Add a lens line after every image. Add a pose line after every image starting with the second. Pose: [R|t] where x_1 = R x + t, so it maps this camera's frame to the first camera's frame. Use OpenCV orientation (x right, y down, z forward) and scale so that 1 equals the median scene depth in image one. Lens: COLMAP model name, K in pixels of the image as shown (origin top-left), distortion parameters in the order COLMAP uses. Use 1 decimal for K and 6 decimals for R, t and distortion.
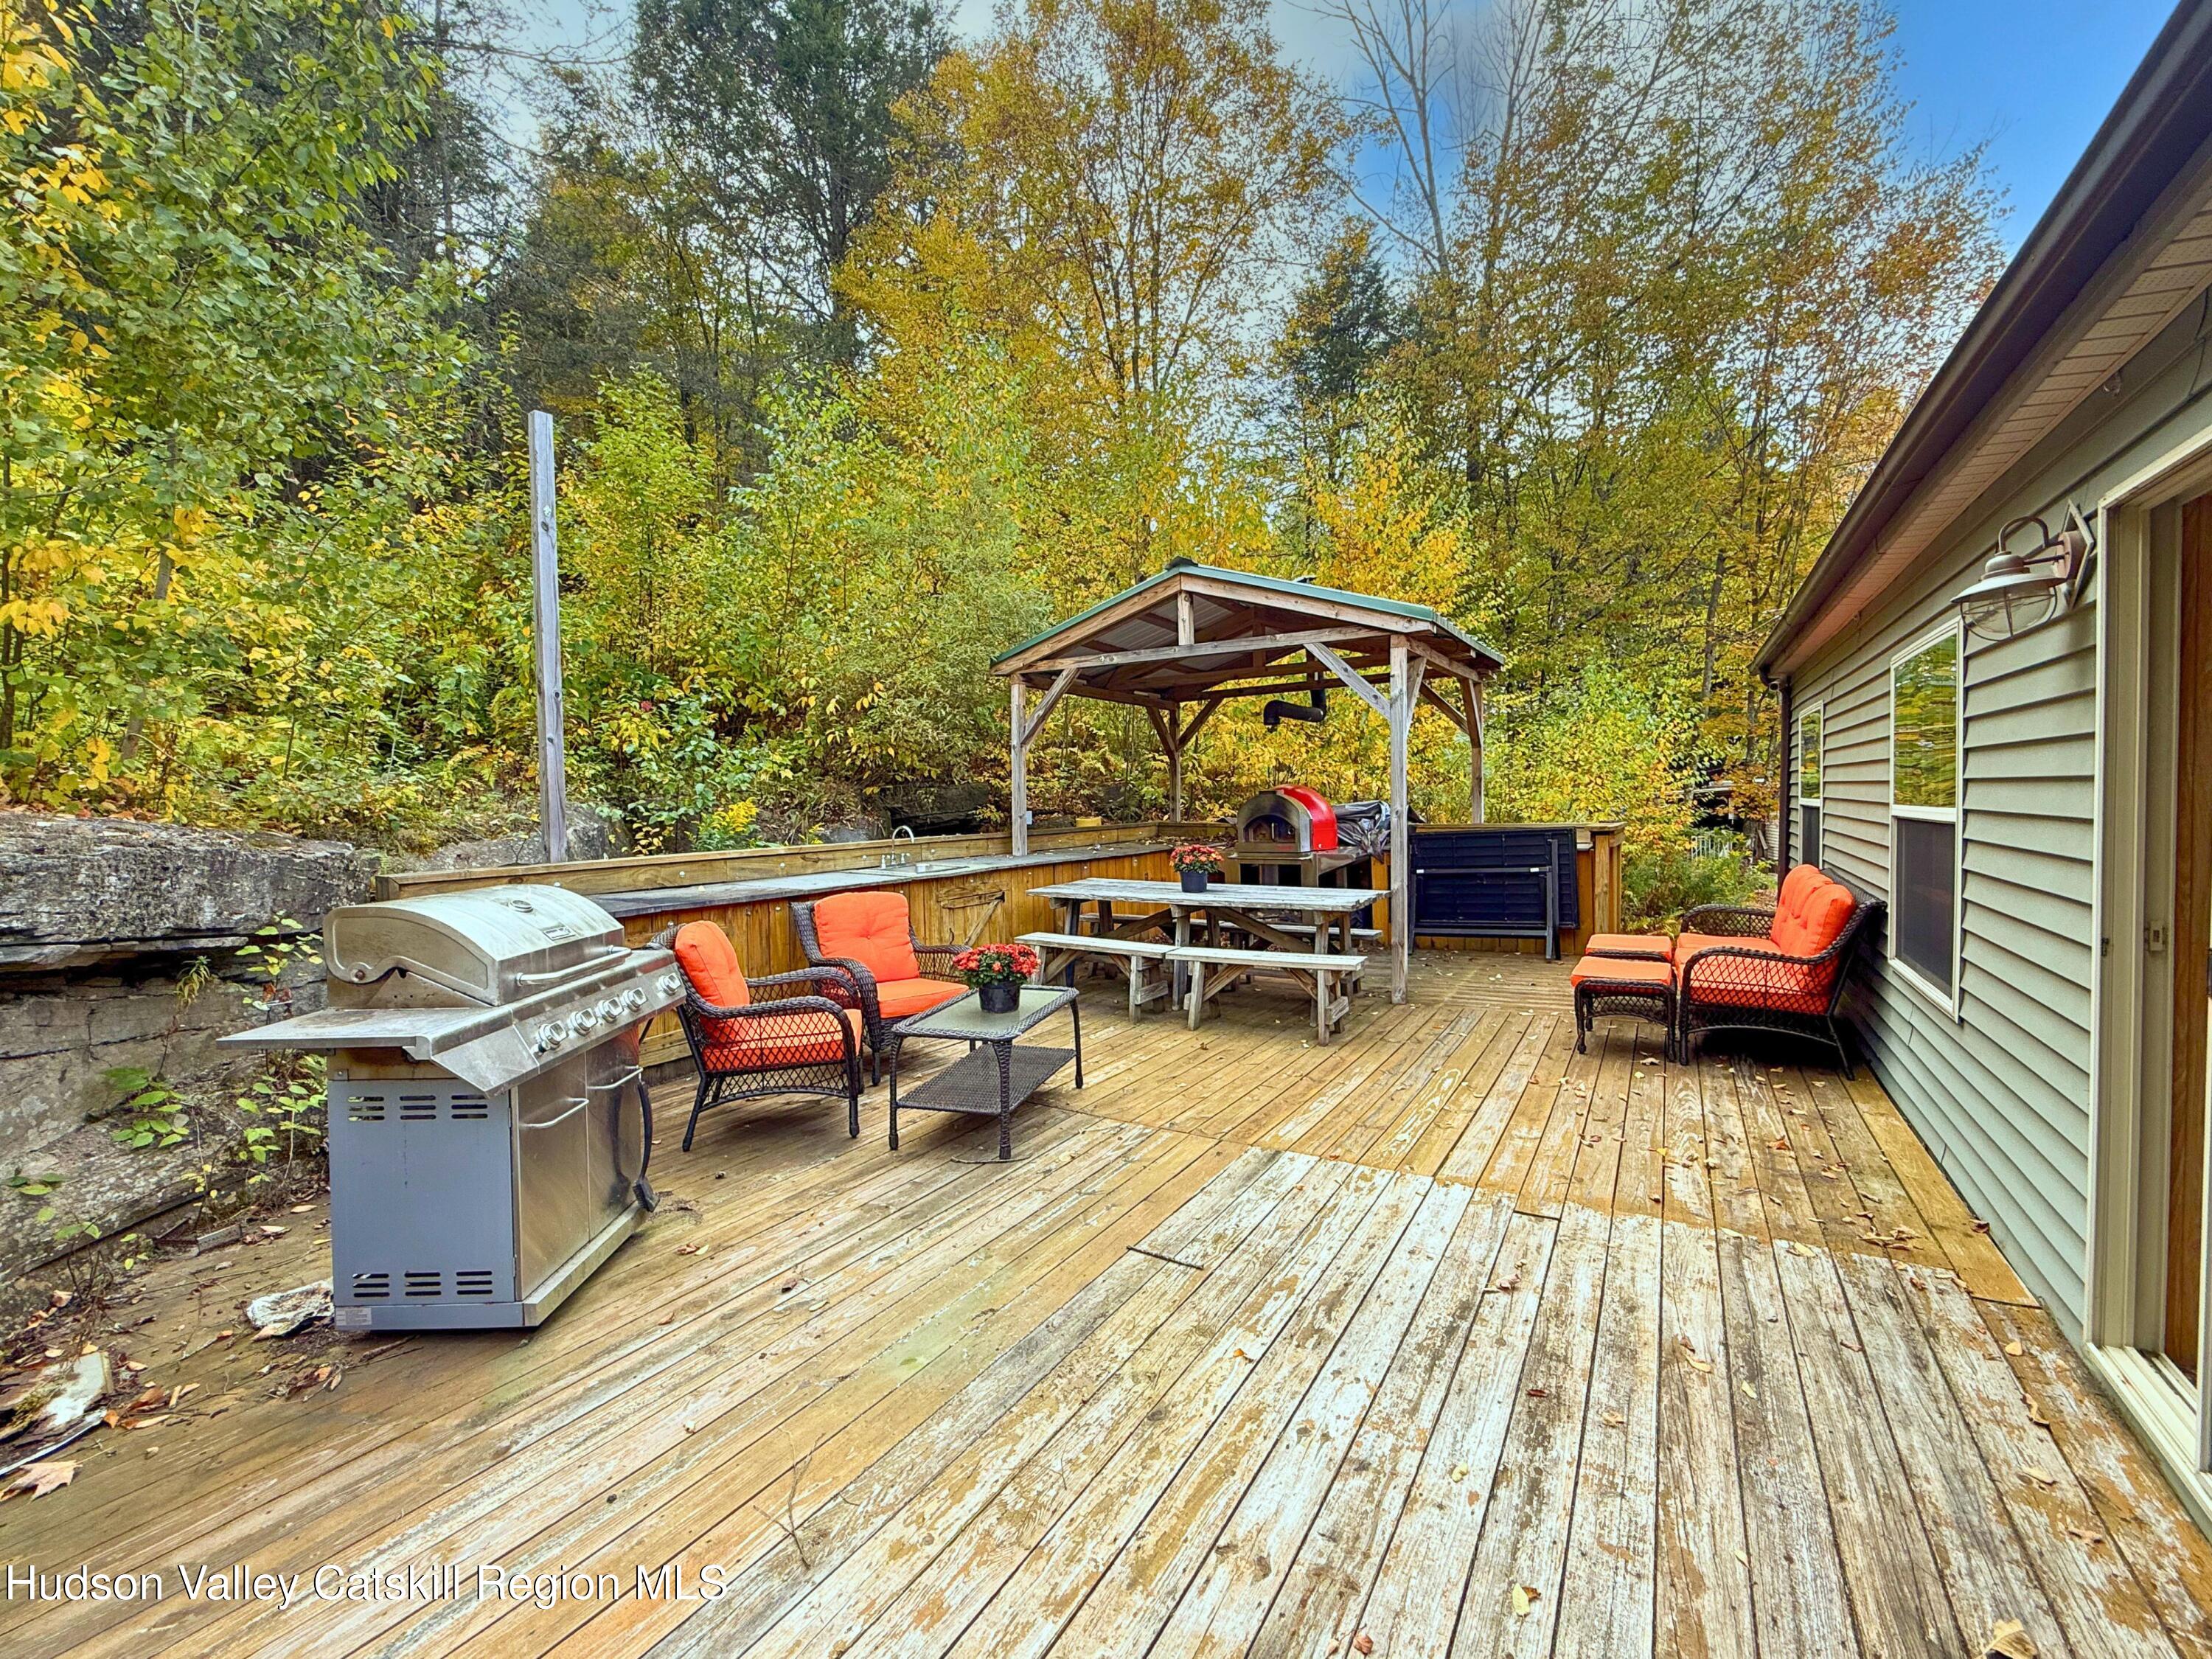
lens RADIAL K [[903.2, 0, 1107.0], [0, 903.2, 835.6], [0, 0, 1]] dist [0.002765, 0.000313]
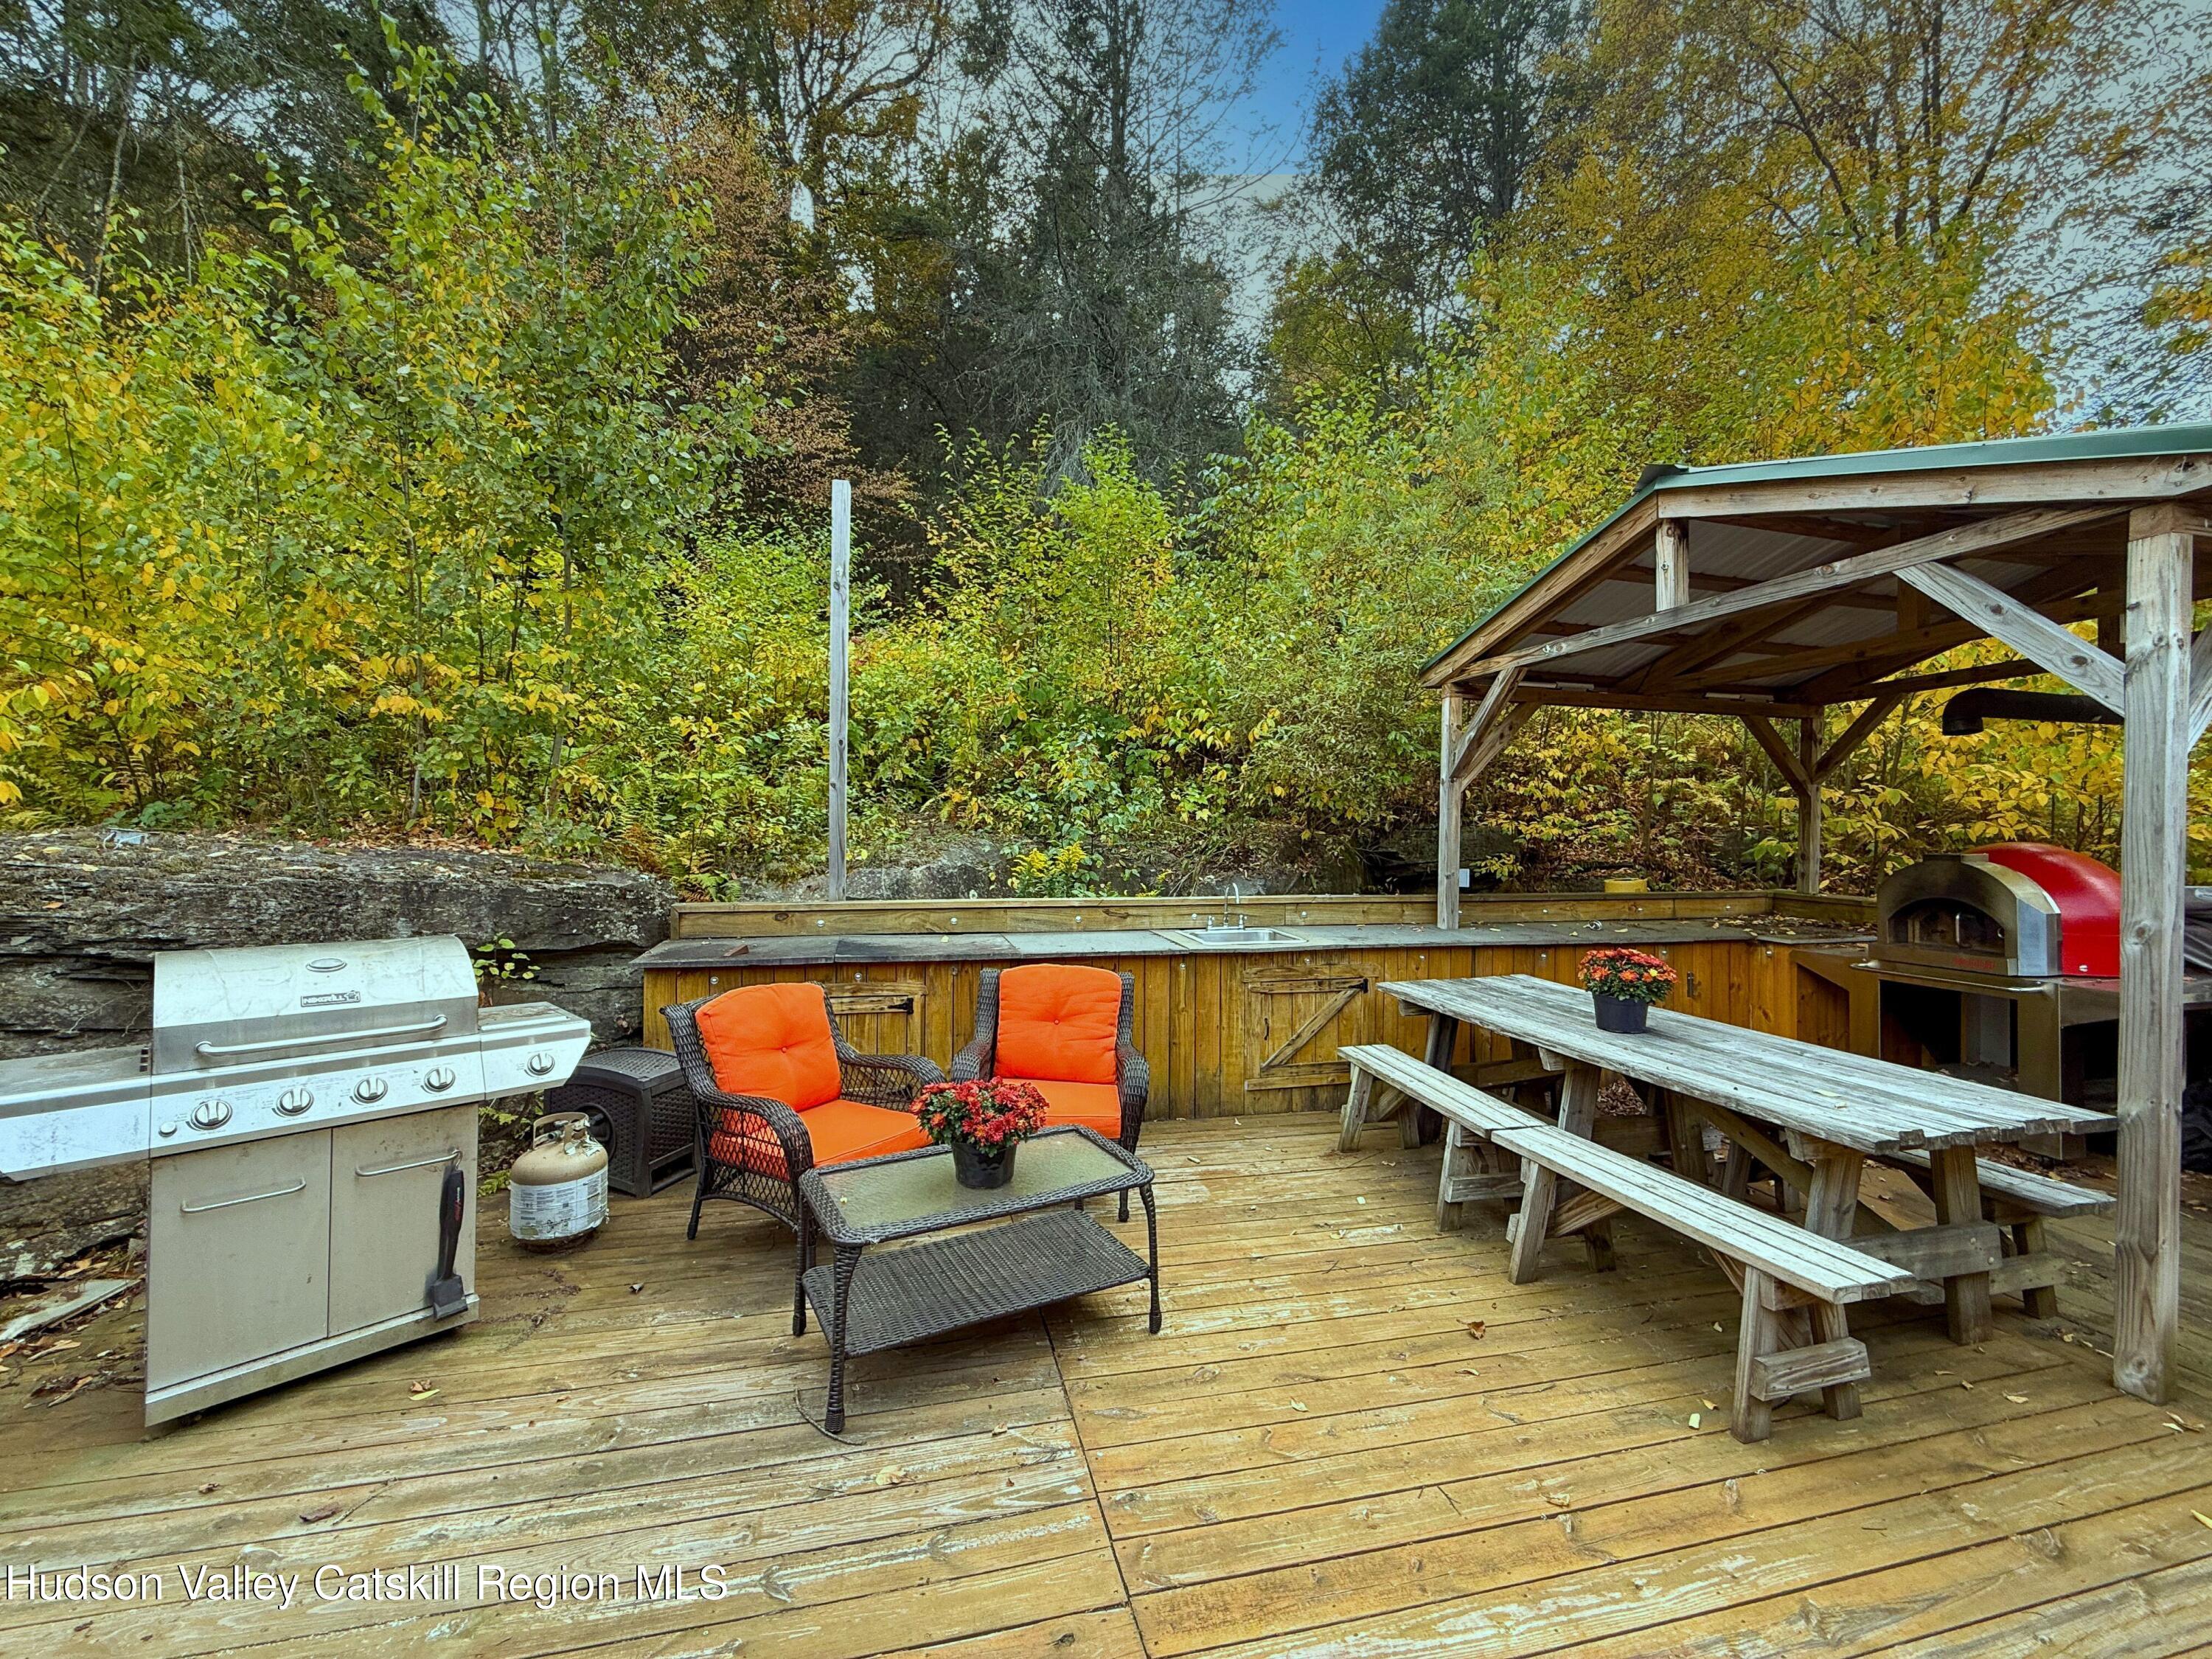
lens RADIAL K [[878.9, 0, 1095.8], [0, 878.9, 832.2], [0, 0, 1]] dist [0.000132, 0.000061]
pose [[0.719430, 0.026167, -0.694072, 0.245670], [-0.052408, 0.998486, -0.016680, -0.037450], [0.692585, 0.048375, 0.719712, 0.359576]]
